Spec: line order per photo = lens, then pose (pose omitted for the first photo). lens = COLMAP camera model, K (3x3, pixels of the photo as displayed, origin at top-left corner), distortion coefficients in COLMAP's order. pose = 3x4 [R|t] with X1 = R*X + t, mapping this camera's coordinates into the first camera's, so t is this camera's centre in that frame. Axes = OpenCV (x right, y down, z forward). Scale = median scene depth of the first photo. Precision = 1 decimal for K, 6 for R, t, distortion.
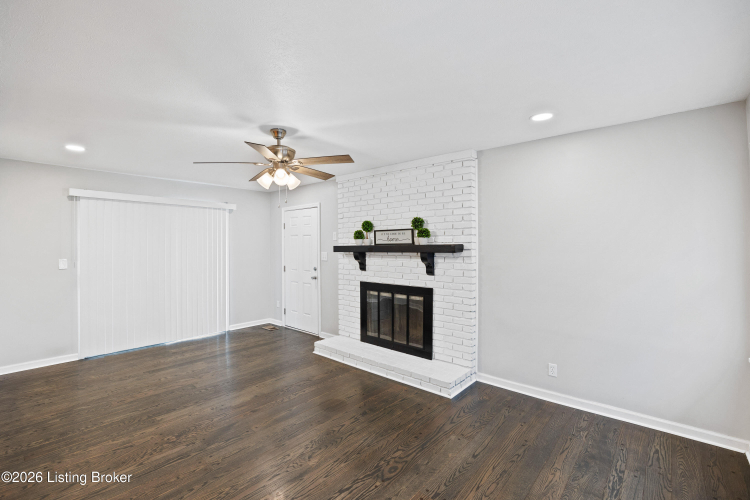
lens RADIAL K [[334.3, 0, 364.7], [0, 334.3, 238.9], [0, 0, 1]] dist [-0.015096, 0.000140]
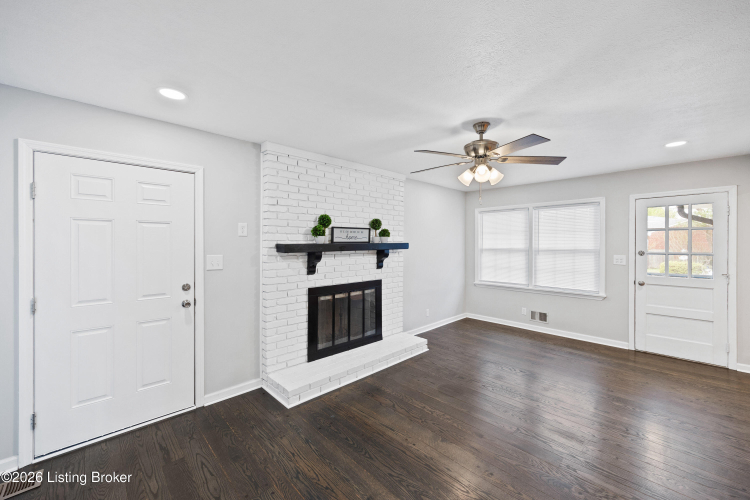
lens RADIAL K [[297.7, 0, 383.7], [0, 297.7, 241.9], [0, 0, 1]] dist [0.000946, 0.000151]
pose [[0.055209, 0.006857, 0.998451, -0.810608], [-0.019774, 0.999788, -0.005772, 0.018410], [-0.998279, -0.019425, 0.055333, 0.878774]]
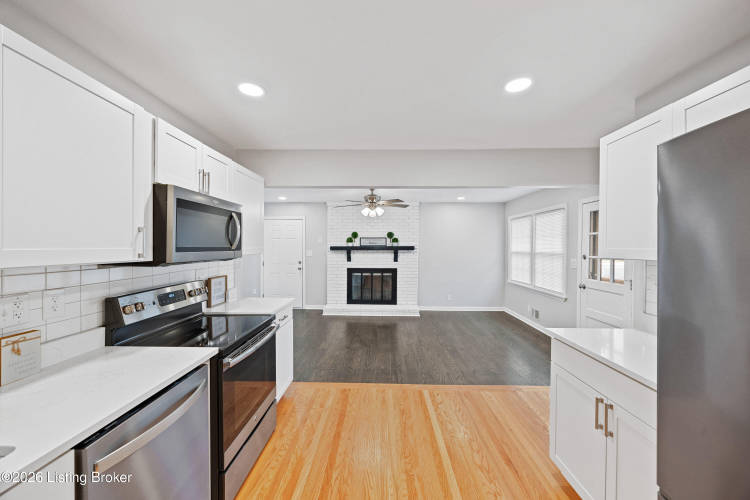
lens RADIAL K [[289.8, 0, 375.0], [0, 289.8, 250.0], [0, 0, 1]] dist [-0.001297, -0.000003]
pose [[0.759979, -0.001761, 0.649945, -0.947004], [-0.019685, 0.999475, 0.025726, -0.001849], [-0.649649, -0.032345, 0.759546, -0.199771]]
